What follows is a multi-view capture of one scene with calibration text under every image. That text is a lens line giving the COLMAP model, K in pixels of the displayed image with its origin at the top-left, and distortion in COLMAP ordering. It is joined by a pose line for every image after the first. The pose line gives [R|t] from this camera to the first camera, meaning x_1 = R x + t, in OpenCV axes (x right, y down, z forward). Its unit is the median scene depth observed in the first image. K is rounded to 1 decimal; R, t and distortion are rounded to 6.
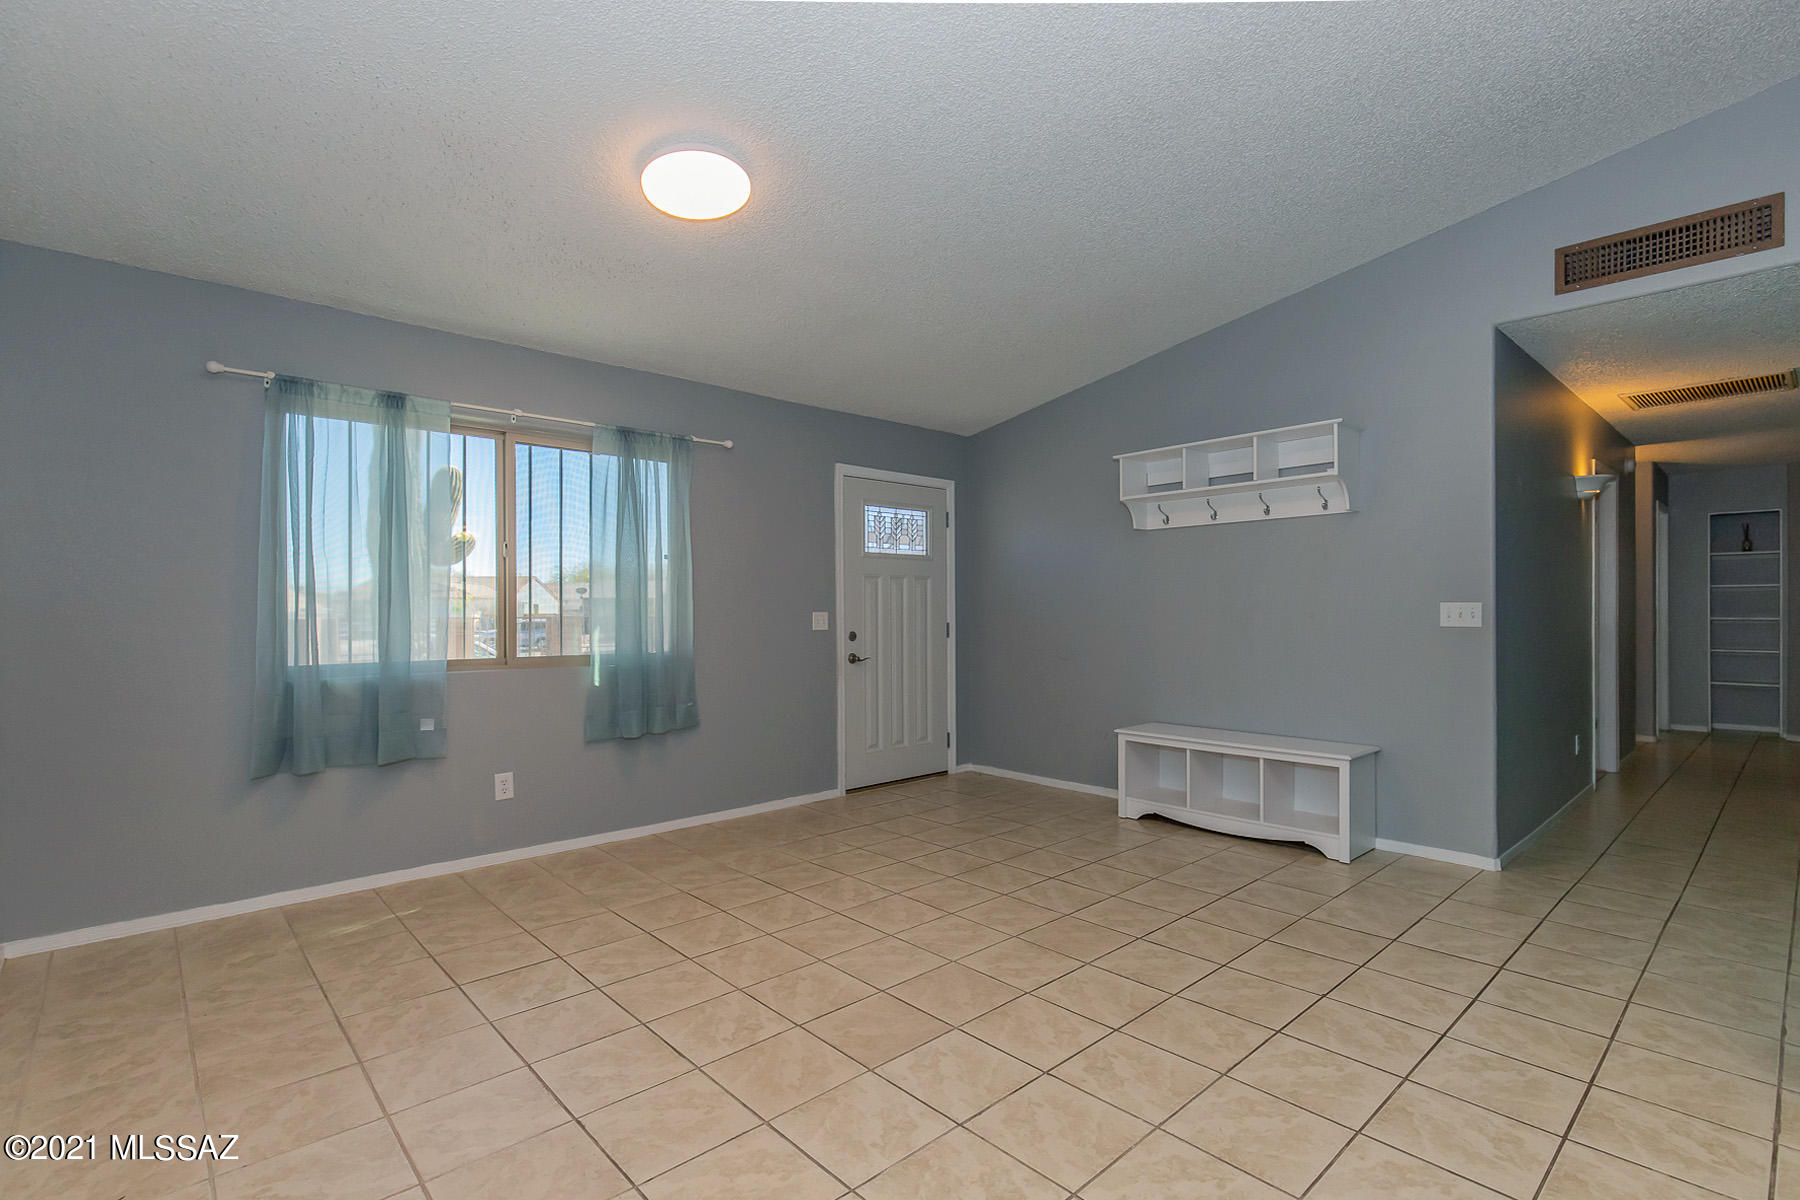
lens RADIAL K [[842.5, 0, 905.8], [0, 842.5, 605.6], [0, 0, 1]] dist [0.014534, -0.001489]
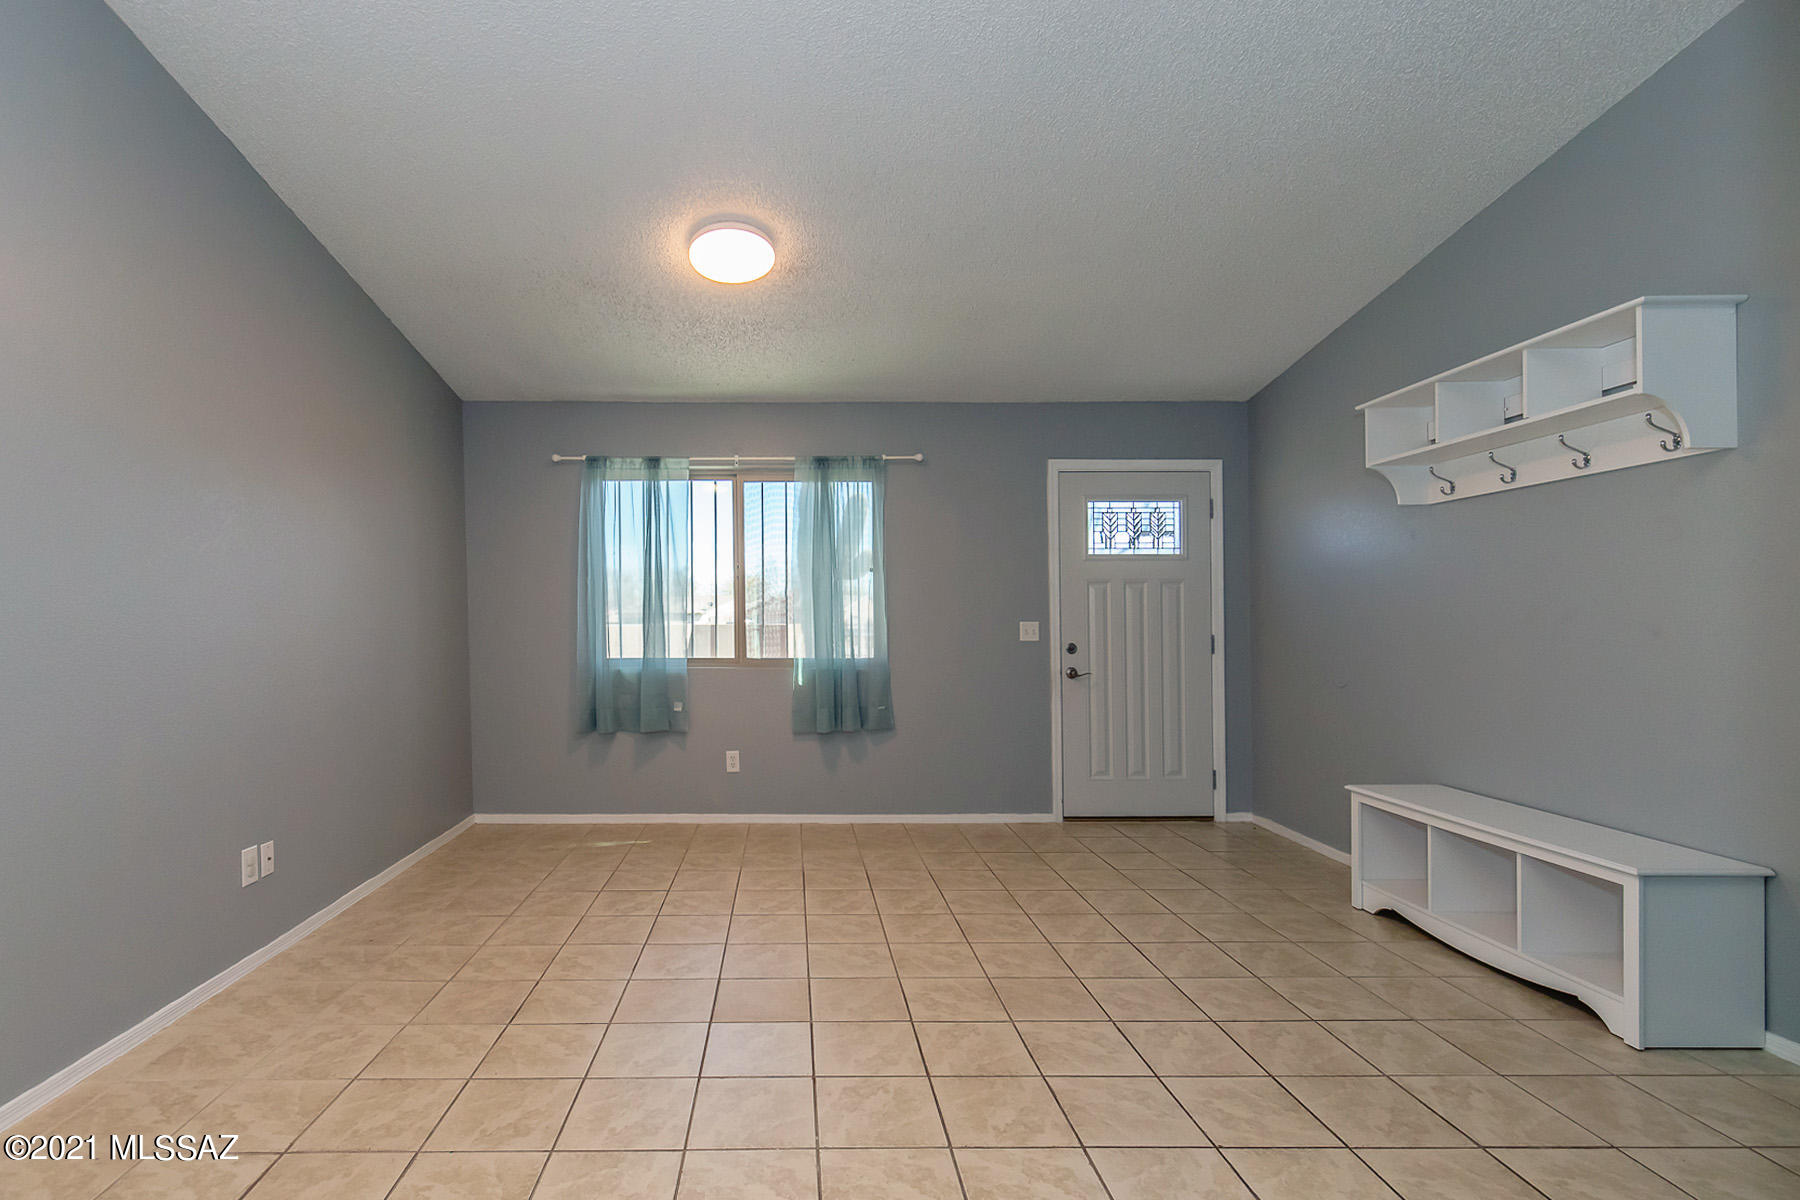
lens RADIAL K [[921.1, 0, 810.7], [0, 921.1, 619.9], [0, 0, 1]] dist [0.015675, -0.000195]
pose [[0.710974, 0.002555, -0.703214, 0.523912], [0.001832, 0.999983, 0.005485, -0.000266], [0.703216, -0.005188, 0.710957, 0.119158]]
